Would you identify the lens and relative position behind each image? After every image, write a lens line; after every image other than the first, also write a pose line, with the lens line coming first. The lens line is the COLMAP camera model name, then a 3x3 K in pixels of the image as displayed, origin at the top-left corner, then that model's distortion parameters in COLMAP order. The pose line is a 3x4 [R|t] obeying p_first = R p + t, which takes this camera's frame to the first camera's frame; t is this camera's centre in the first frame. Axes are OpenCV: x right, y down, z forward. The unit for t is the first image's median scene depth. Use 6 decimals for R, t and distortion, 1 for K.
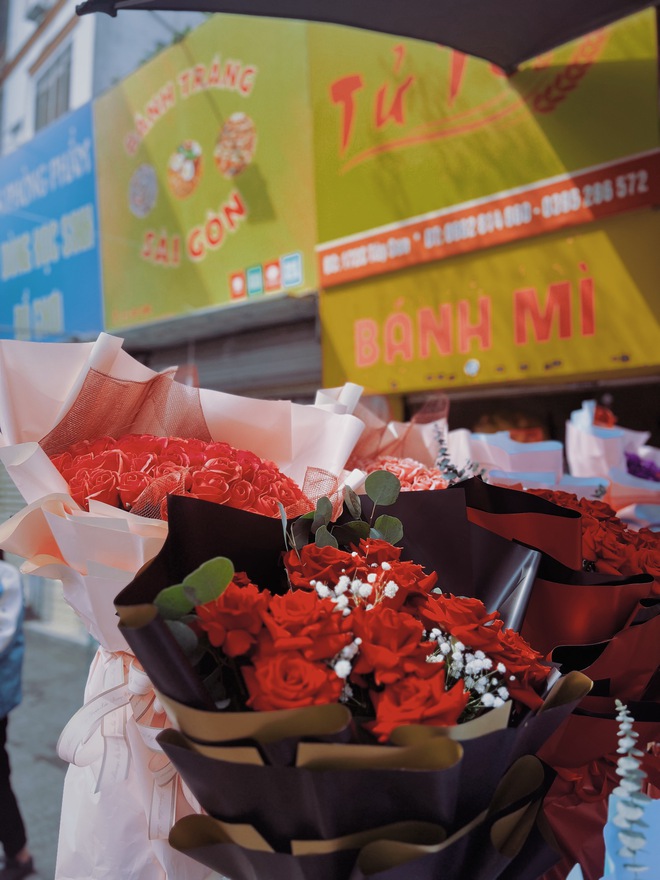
lens RADIAL K [[668.2, 0, 330.0], [0, 668.2, 440.0], [0, 0, 1]] dist [0.006365, -0.002204]
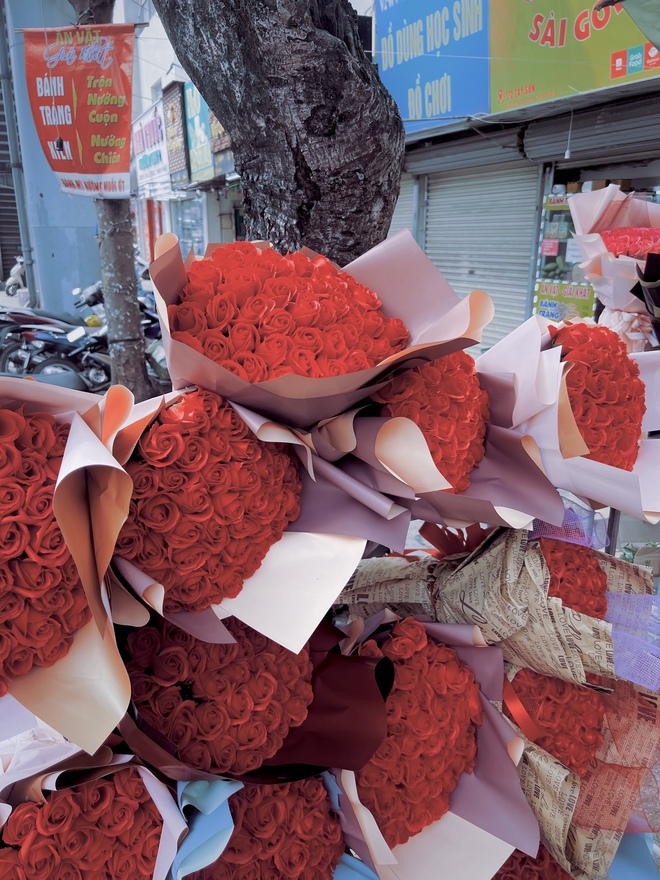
lens RADIAL K [[668.2, 0, 330.0], [0, 668.2, 440.0], [0, 0, 1]] dist [0.006365, -0.002204]
pose [[0.905080, 0.102306, -0.412751, -0.041642], [0.053834, 0.935253, 0.349862, -0.048866], [0.421820, -0.338873, 0.840971, -0.459237]]
